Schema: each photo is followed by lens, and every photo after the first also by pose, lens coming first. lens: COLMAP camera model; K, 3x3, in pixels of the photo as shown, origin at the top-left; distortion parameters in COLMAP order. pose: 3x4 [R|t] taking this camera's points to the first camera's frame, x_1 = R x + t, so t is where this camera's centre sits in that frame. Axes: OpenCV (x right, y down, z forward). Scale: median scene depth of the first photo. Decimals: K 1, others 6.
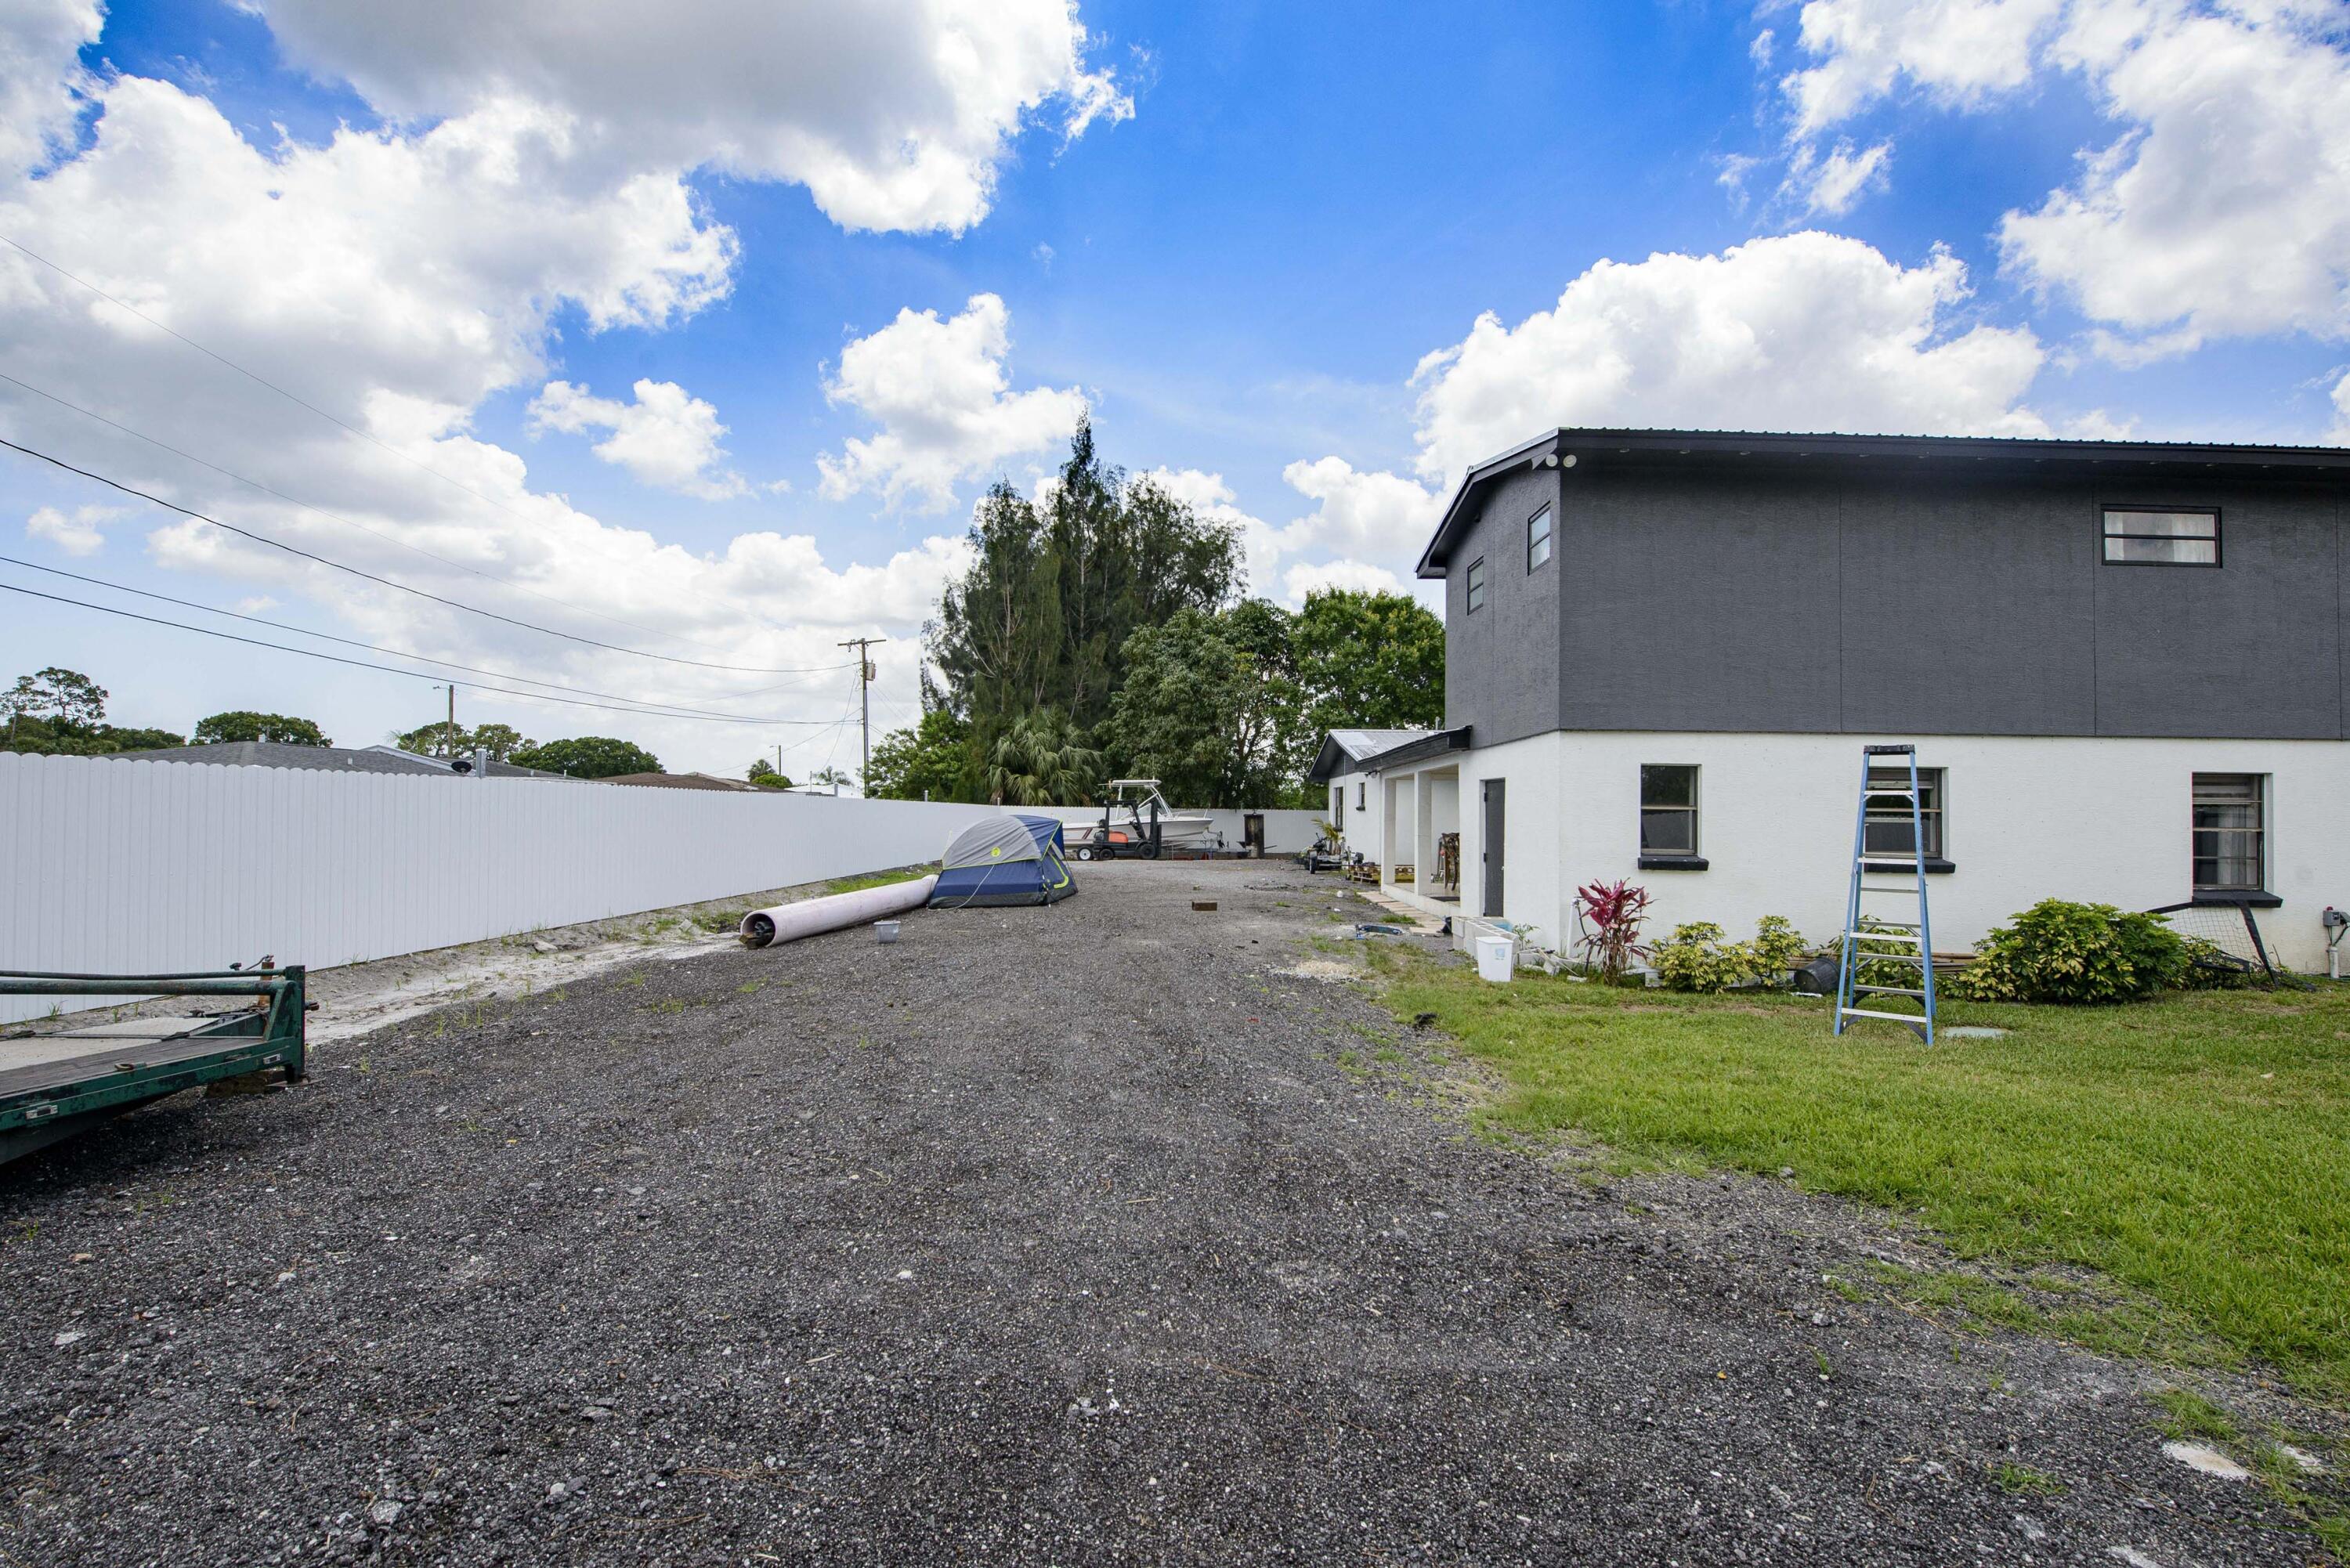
lens RADIAL K [[948.3, 0, 1161.3], [0, 948.3, 780.2], [0, 0, 1]] dist [-0.020239, -0.000552]
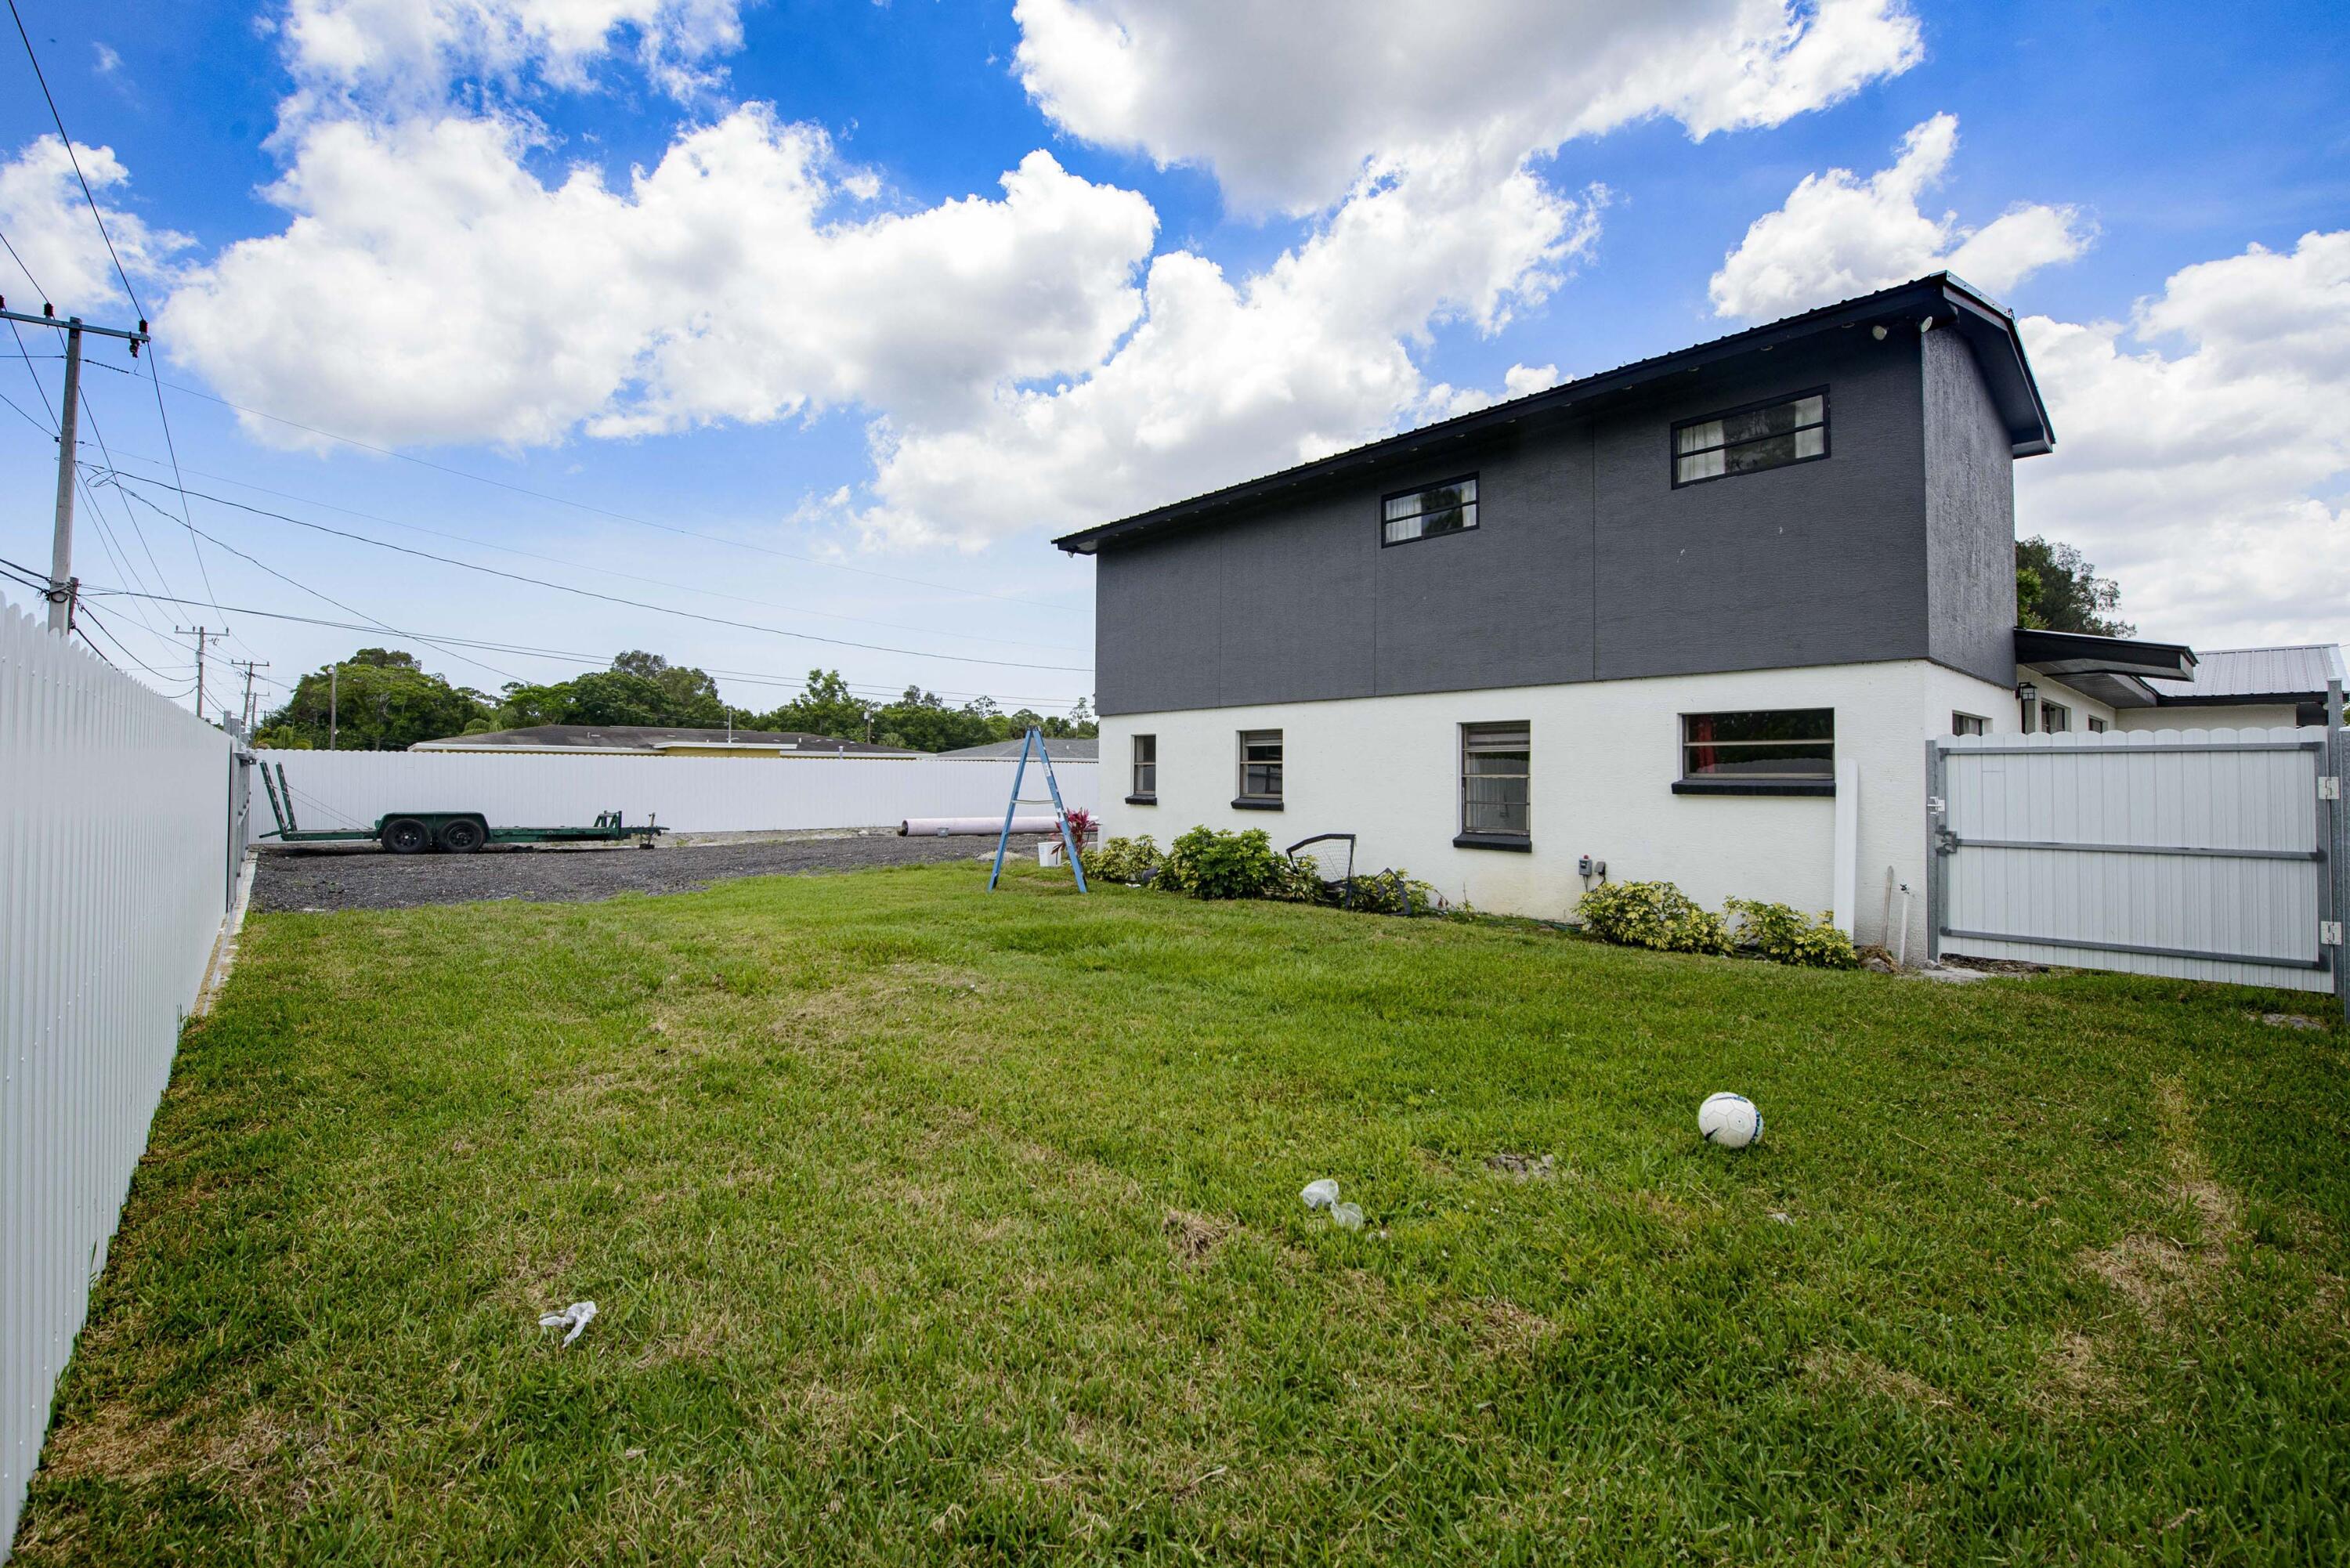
lens RADIAL K [[948.3, 0, 1161.3], [0, 948.3, 780.2], [0, 0, 1]] dist [-0.020239, -0.000552]
pose [[0.668575, -0.002608, -0.743640, 1.167918], [0.026120, 0.999459, 0.019978, 0.018636], [0.743185, -0.032781, 0.668282, -0.005361]]
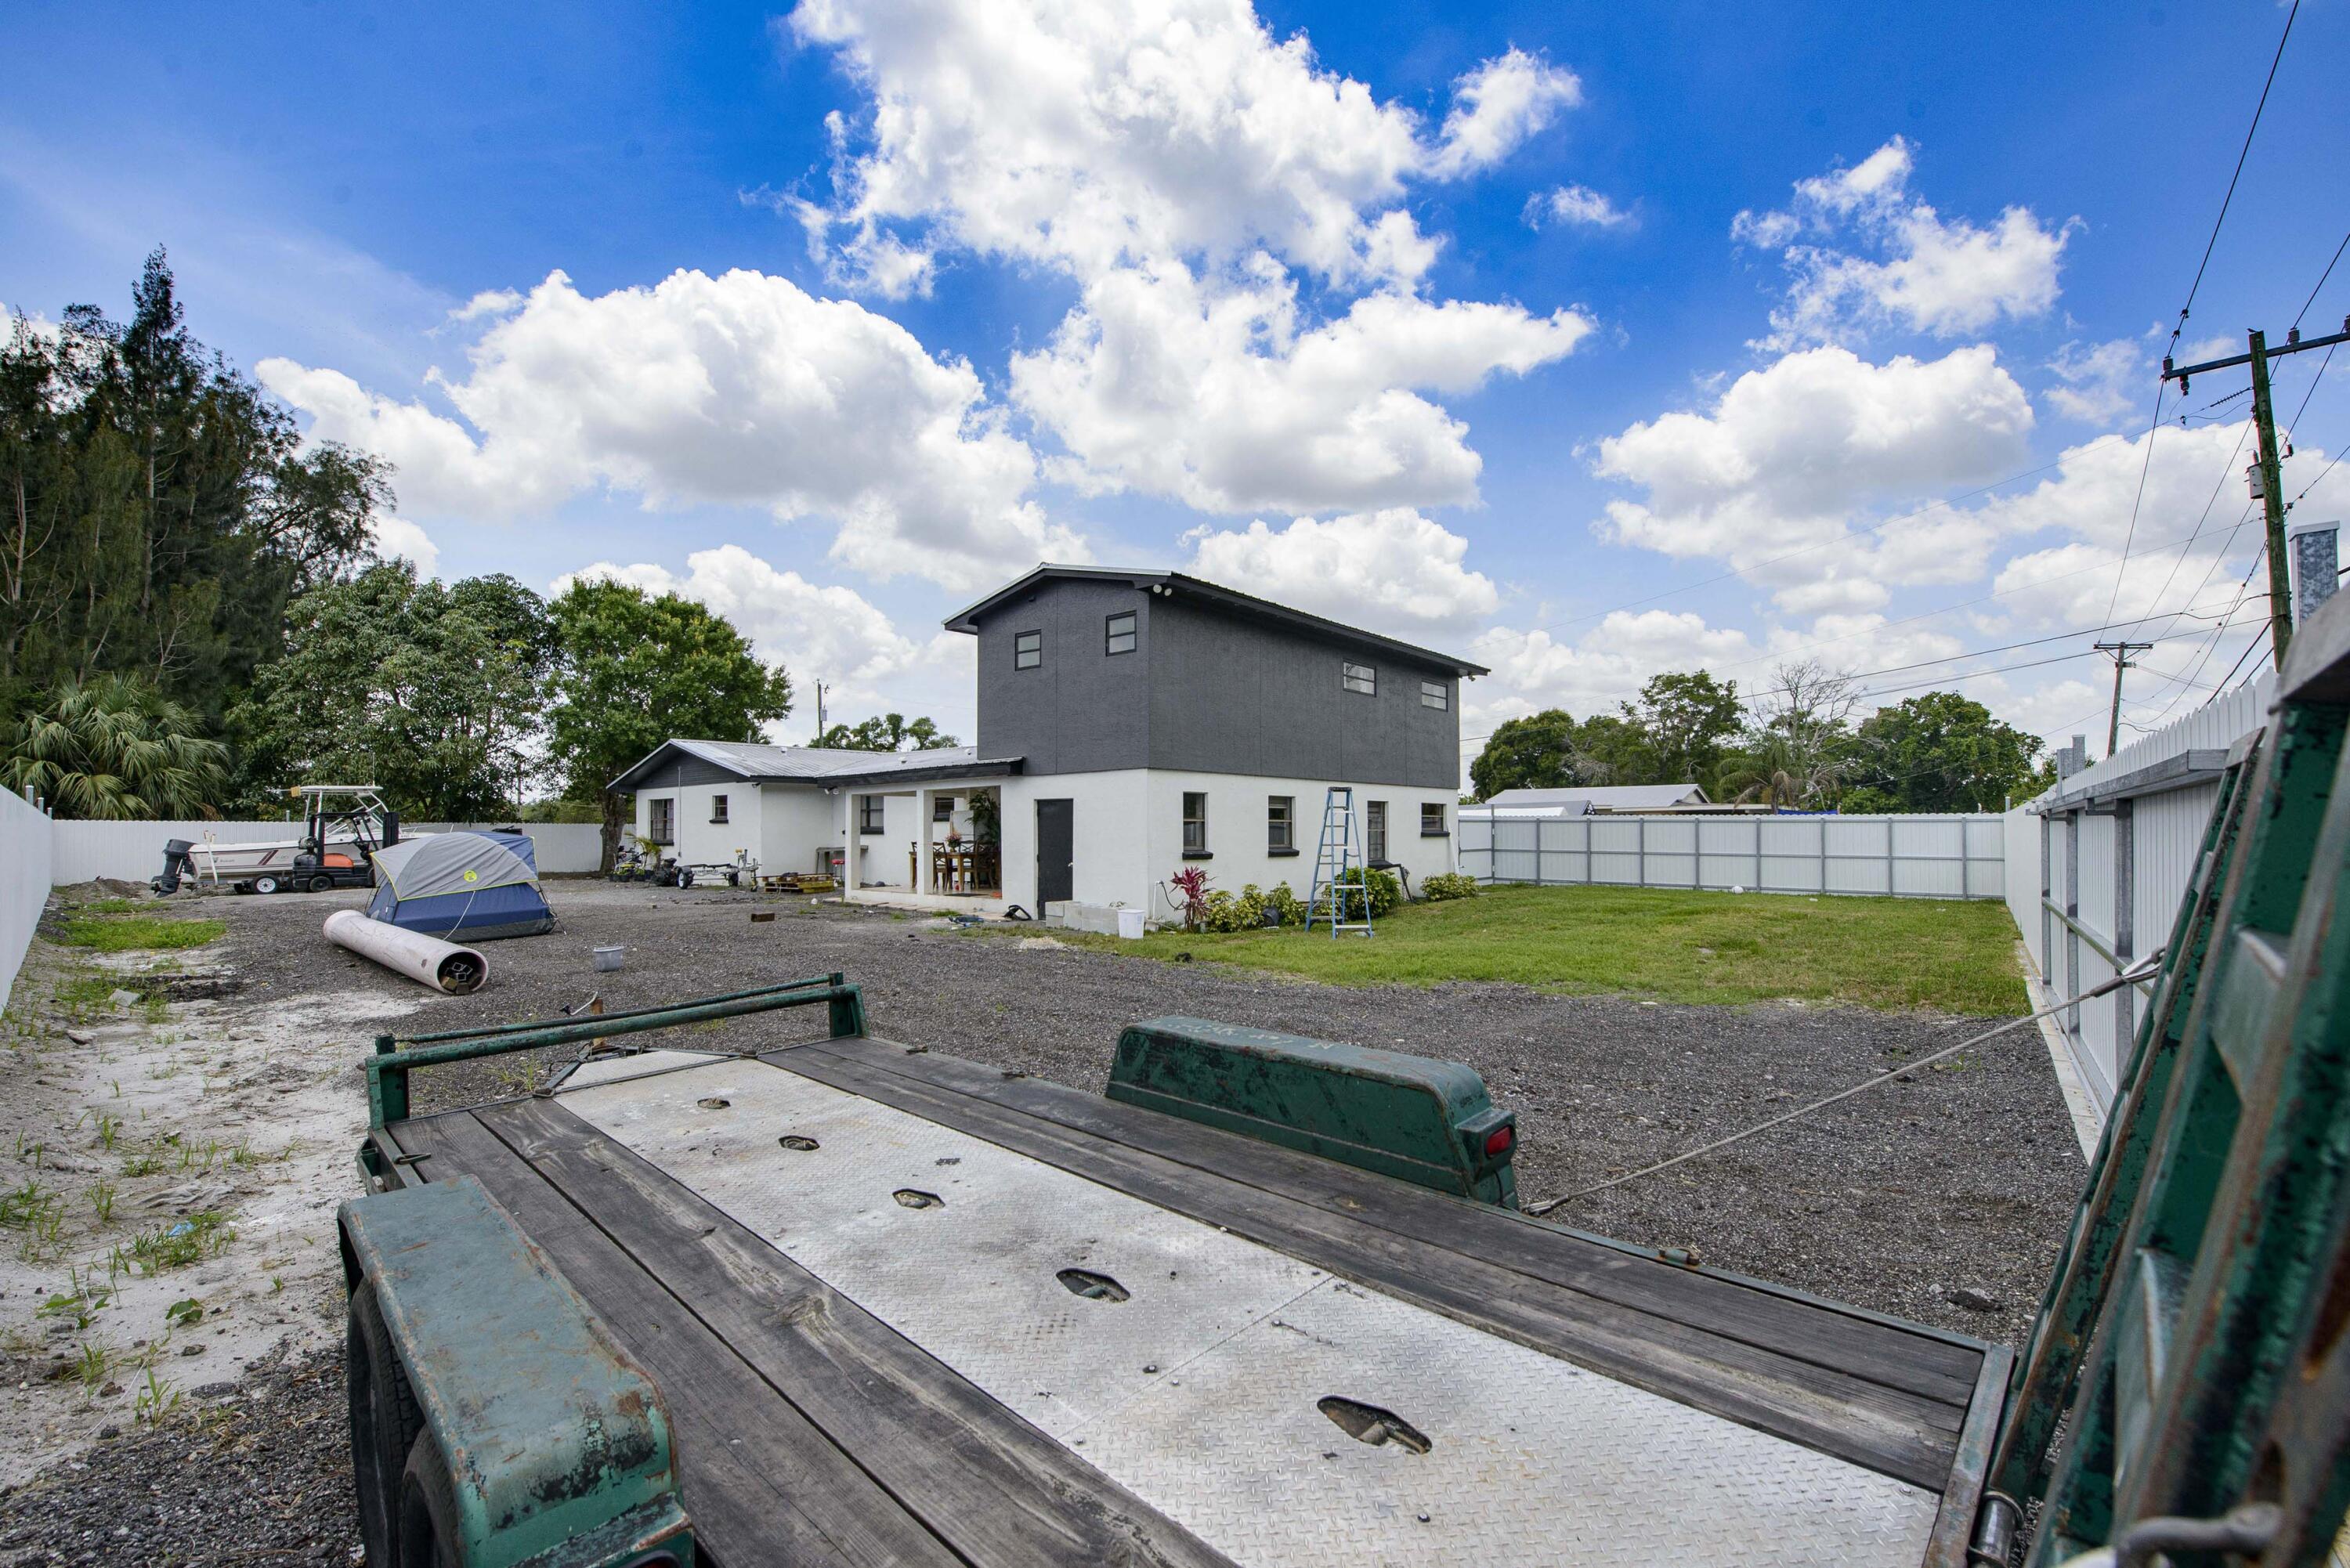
lens RADIAL K [[948.3, 0, 1161.3], [0, 948.3, 780.2], [0, 0, 1]] dist [-0.020239, -0.000552]
pose [[0.665633, 0.024682, 0.745871, -0.459052], [-0.016281, 0.999695, -0.018552, -0.004686], [-0.746102, 0.000205, 0.665832, -0.005395]]
